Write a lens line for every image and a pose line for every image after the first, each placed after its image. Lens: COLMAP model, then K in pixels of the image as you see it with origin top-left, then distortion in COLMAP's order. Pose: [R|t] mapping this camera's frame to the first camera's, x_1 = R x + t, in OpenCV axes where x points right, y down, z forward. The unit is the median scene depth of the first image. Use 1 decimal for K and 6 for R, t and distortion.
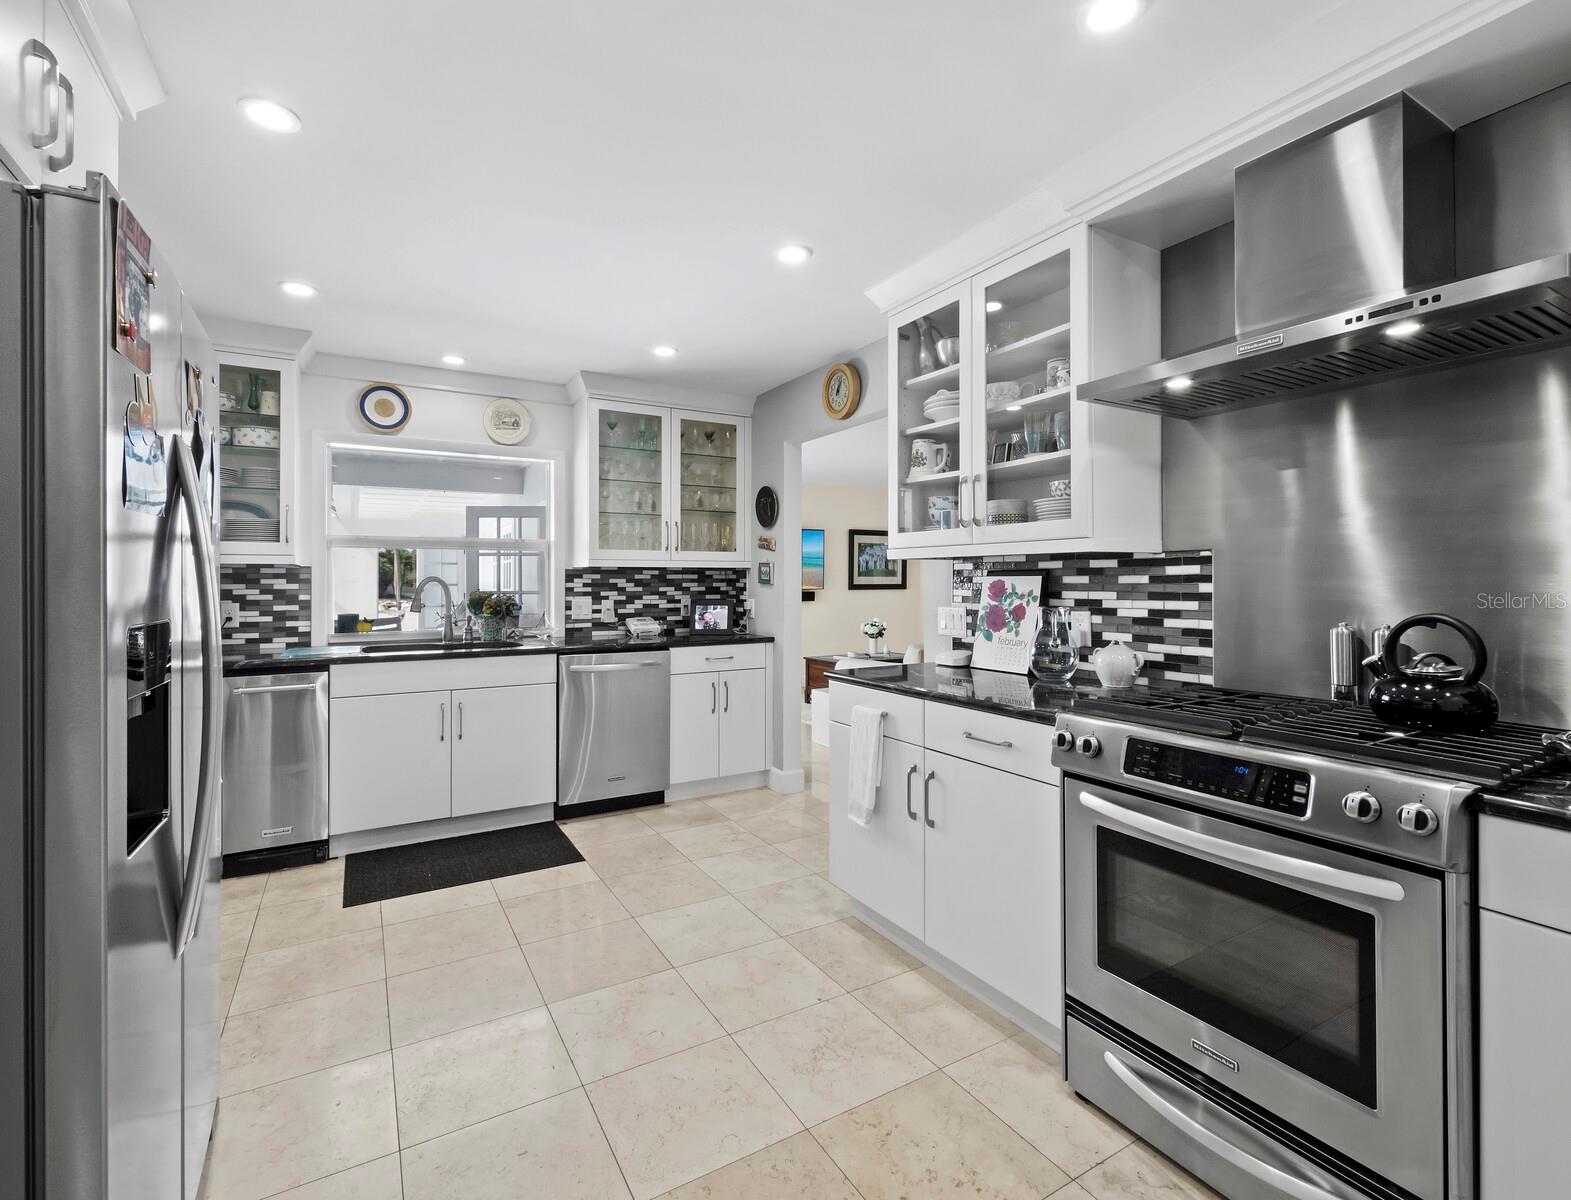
lens RADIAL K [[725.1, 0, 782.0], [0, 725.1, 578.3], [0, 0, 1]] dist [0.000523, 0.000064]
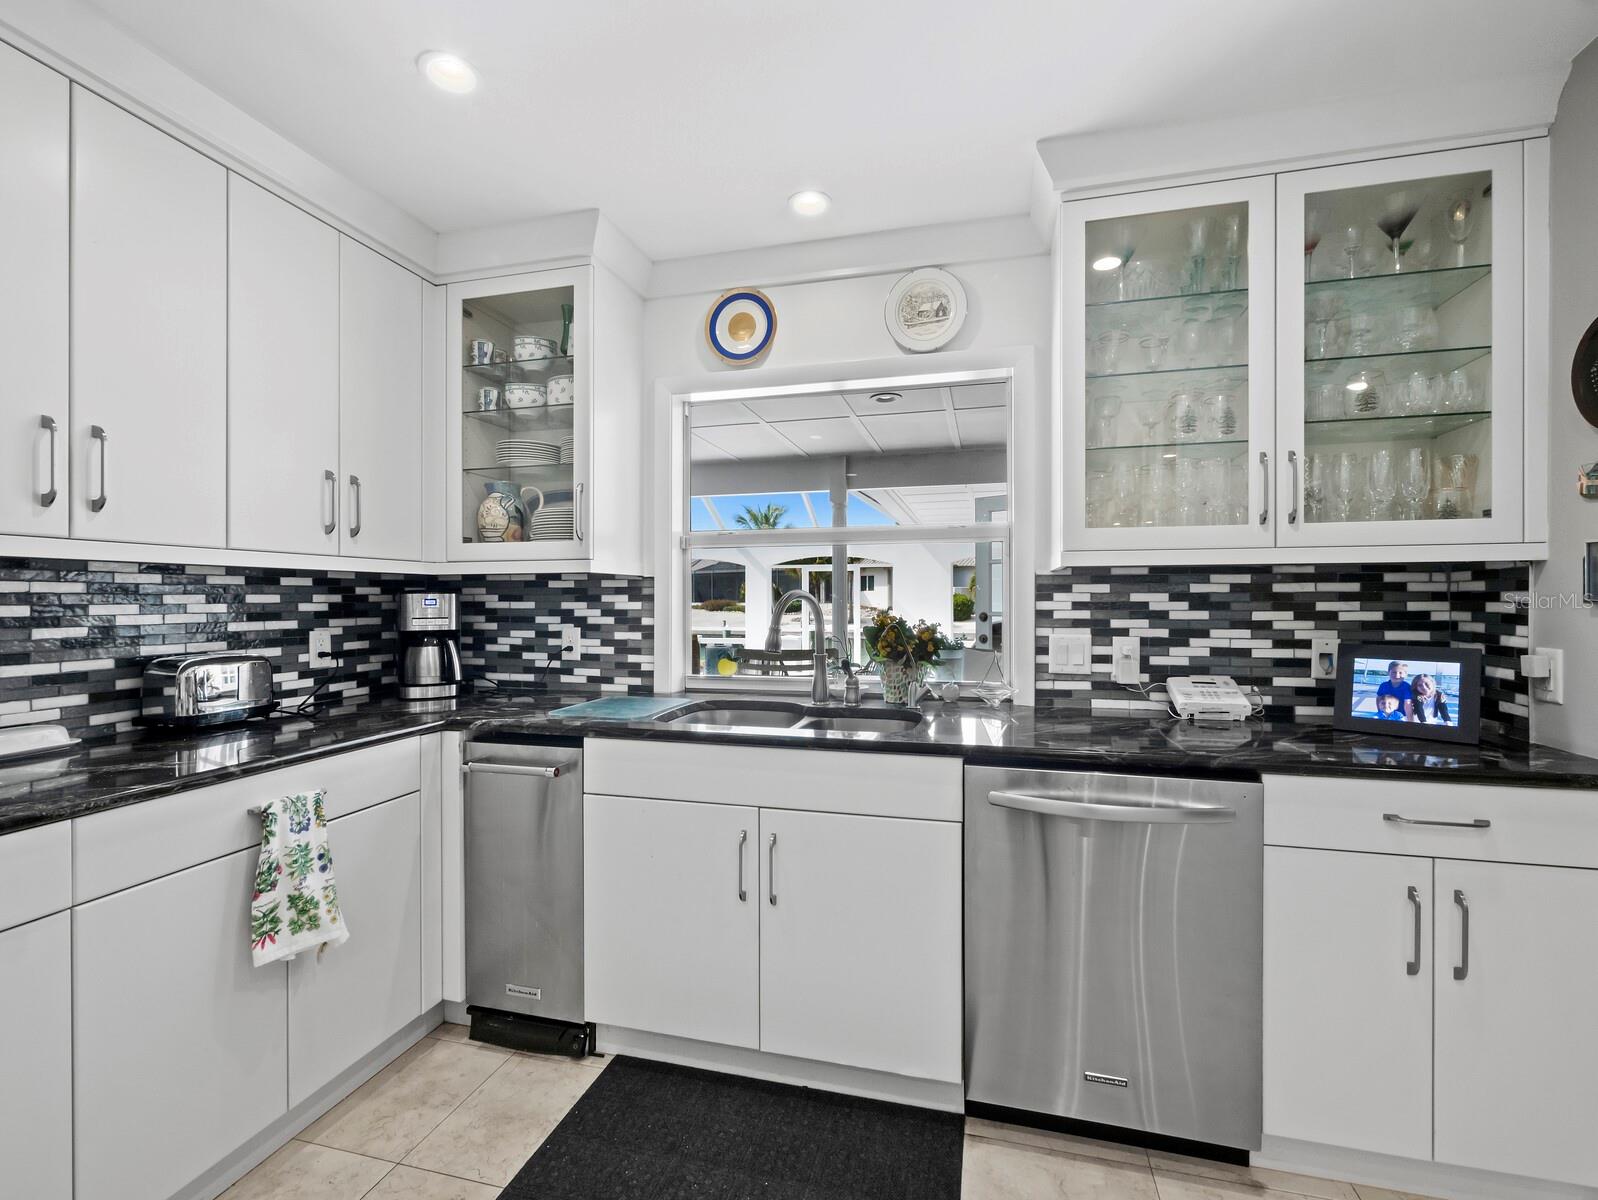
lens RADIAL K [[724.9, 0, 799.0], [0, 724.9, 600.0], [0, 0, 1]] dist [0.001653, 0.000338]
pose [[0.707277, 0.000610, -0.706936, -0.052789], [0.002536, 0.999991, 0.003400, 0.003179], [0.706932, -0.004198, 0.707269, 0.508817]]
